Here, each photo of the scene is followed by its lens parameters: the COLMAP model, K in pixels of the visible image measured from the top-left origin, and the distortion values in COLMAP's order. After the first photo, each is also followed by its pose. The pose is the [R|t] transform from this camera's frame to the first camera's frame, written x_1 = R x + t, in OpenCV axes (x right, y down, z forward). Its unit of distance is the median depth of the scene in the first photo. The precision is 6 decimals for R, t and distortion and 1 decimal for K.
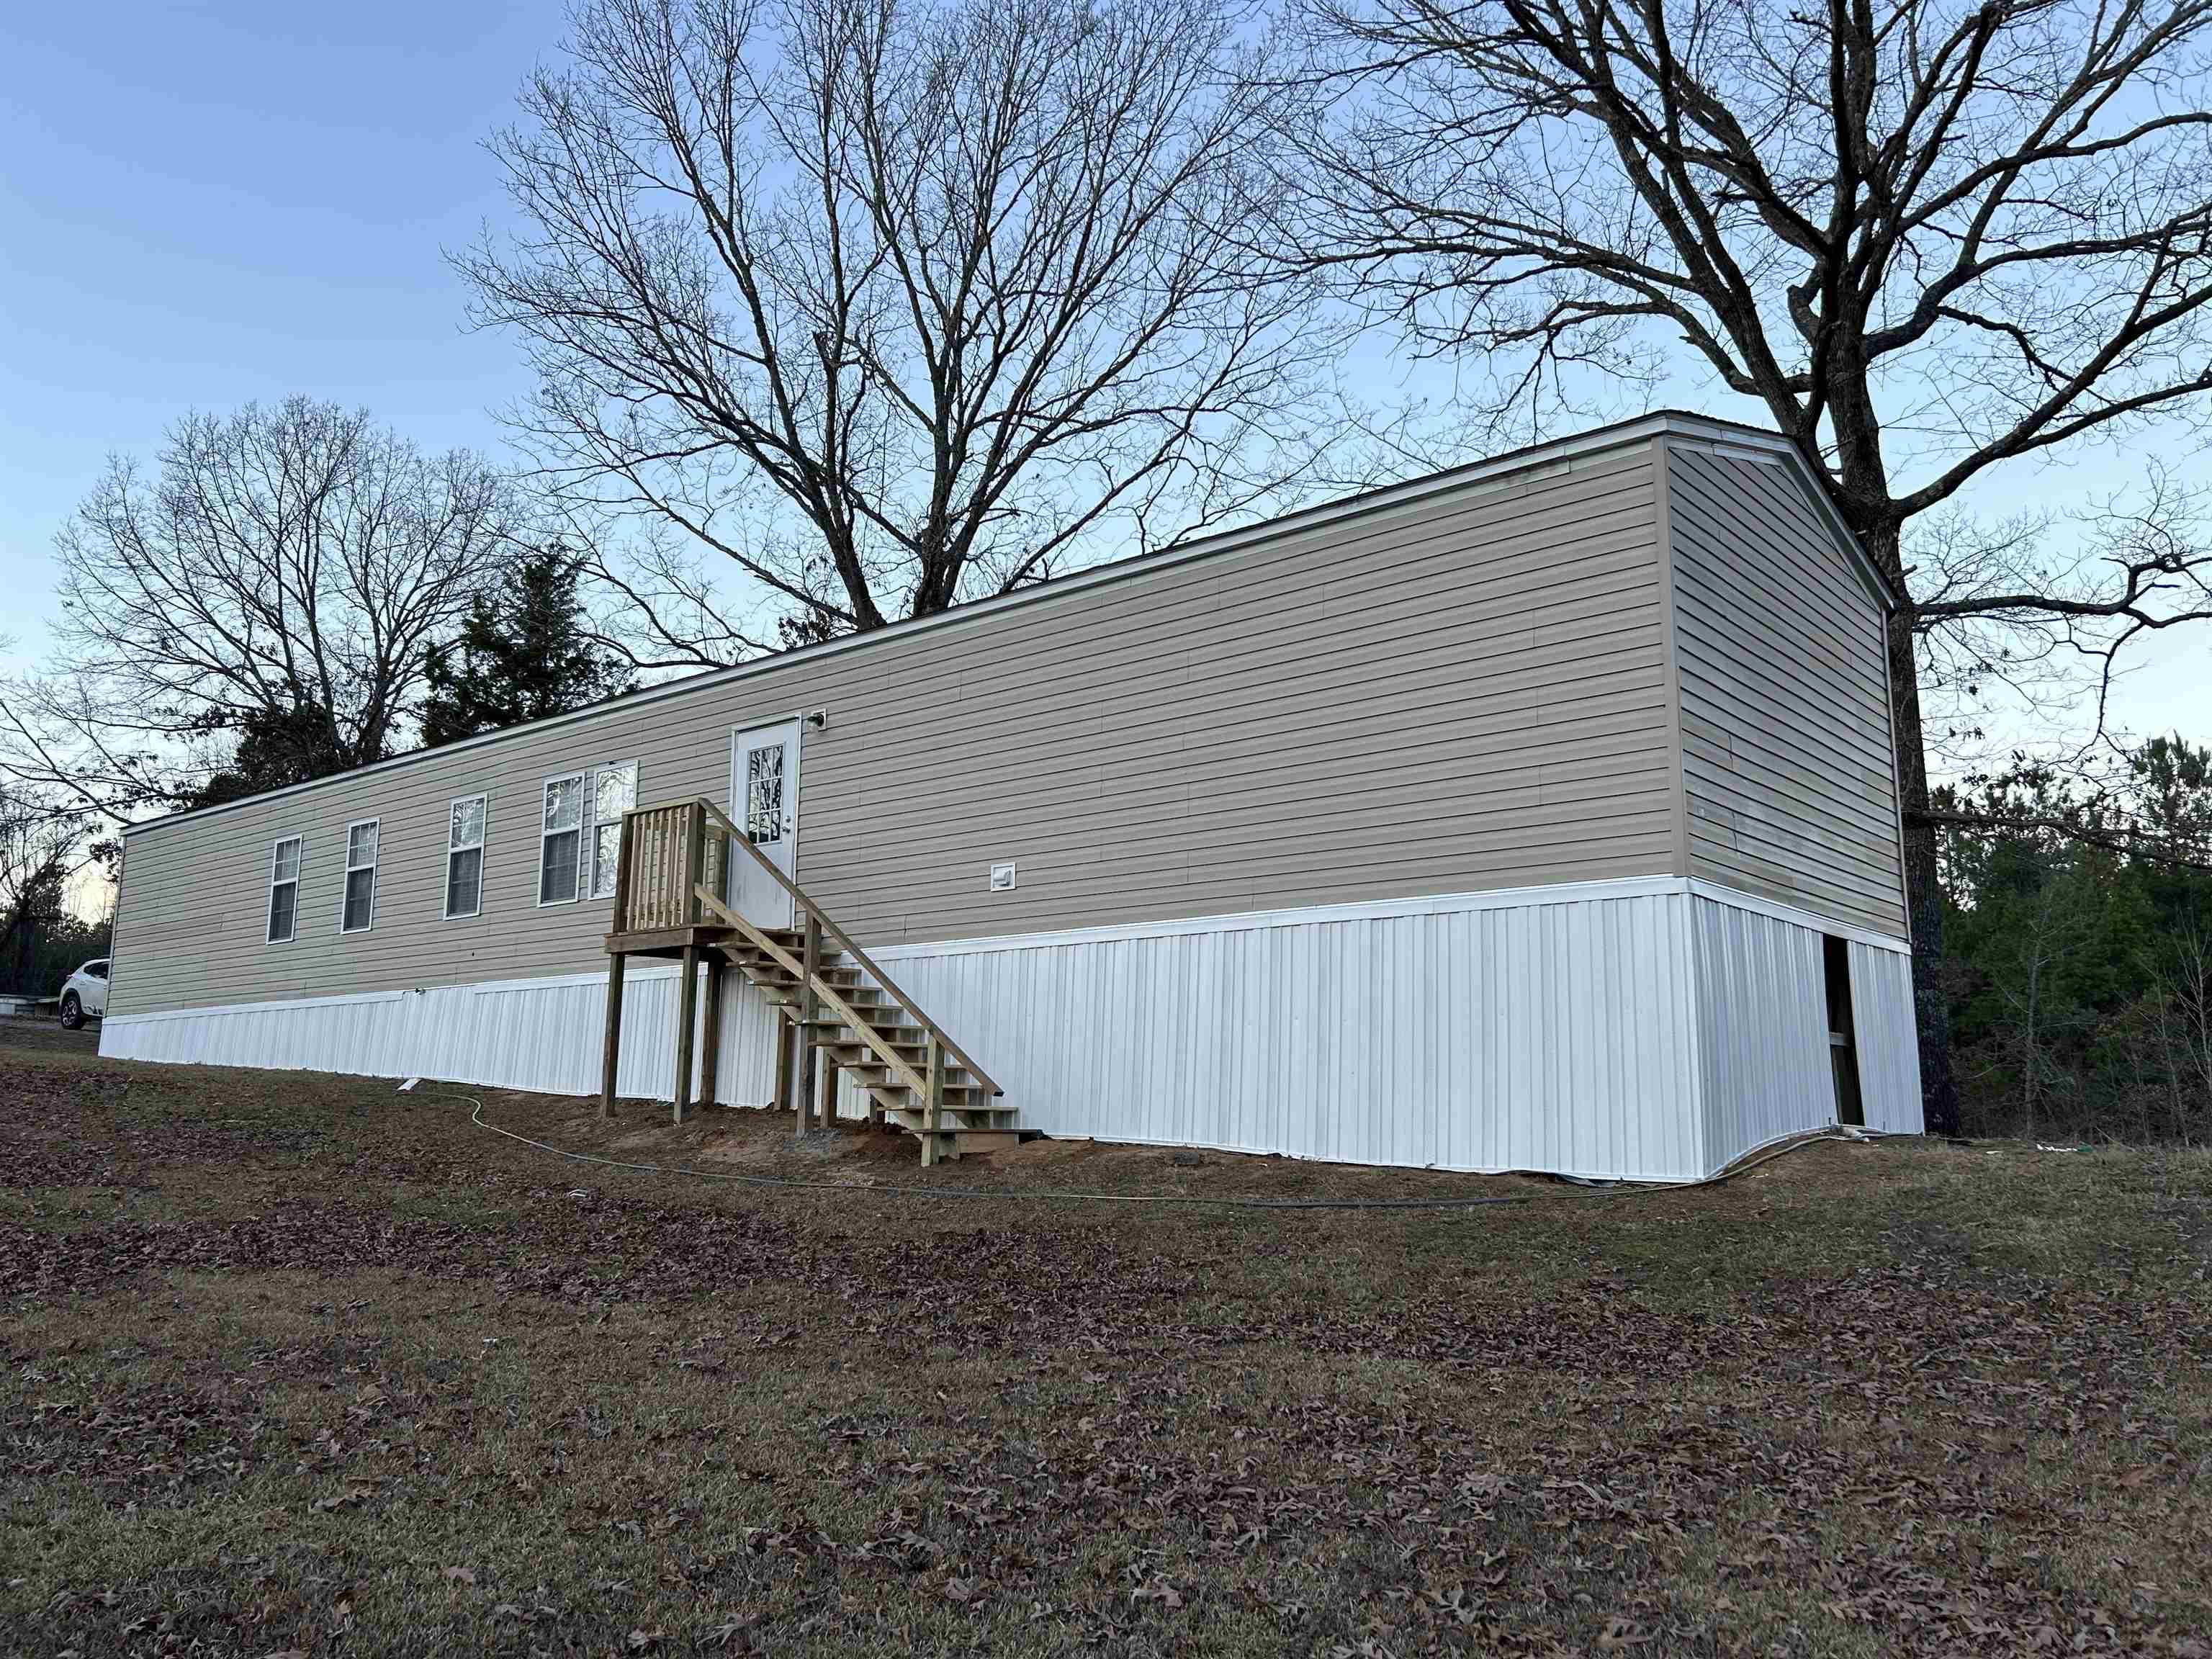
lens RADIAL K [[1674.3, 0, 1106.0], [0, 1674.3, 829.5], [0, 0, 1]] dist [0.060832, -0.266838]
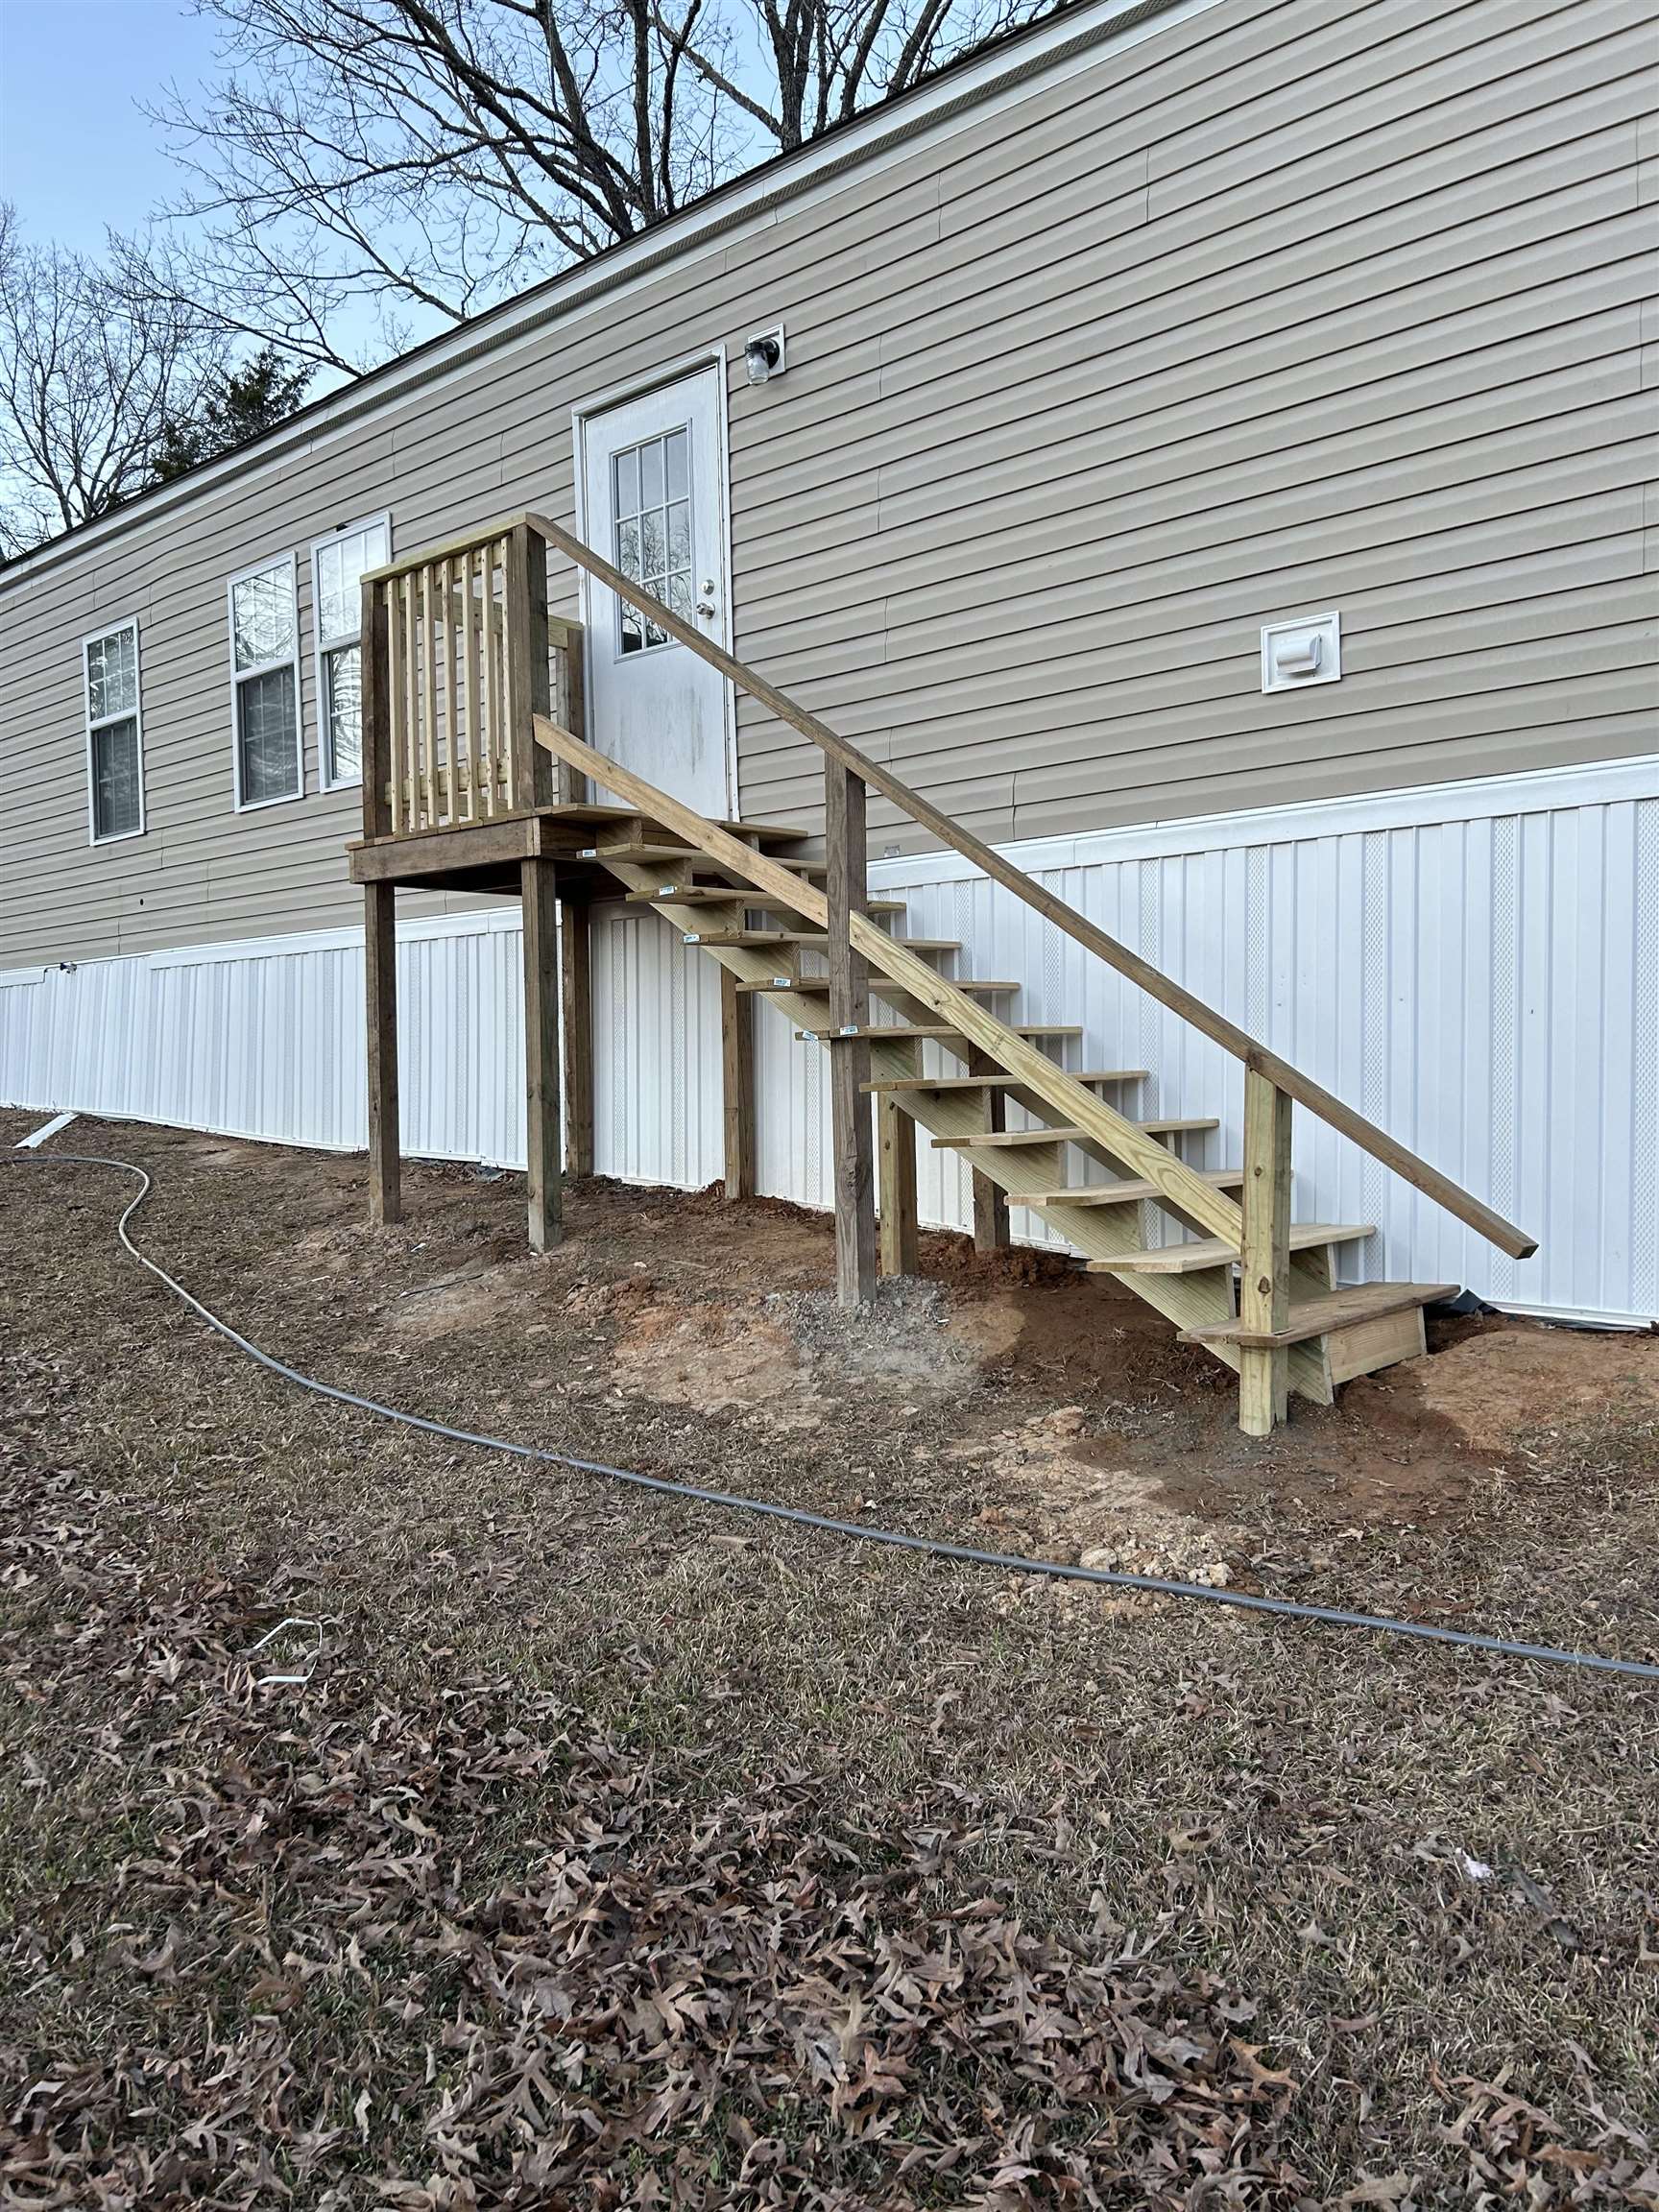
lens RADIAL K [[1697.2, 0, 829.5], [0, 1697.2, 1106.0], [0, 0, 1]] dist [0.062520, -0.133165]
pose [[0.998656, -0.029151, -0.042864, -0.140934], [0.037009, 0.979941, 0.195819, 0.044480], [0.036296, -0.197142, 0.979703, 0.507416]]
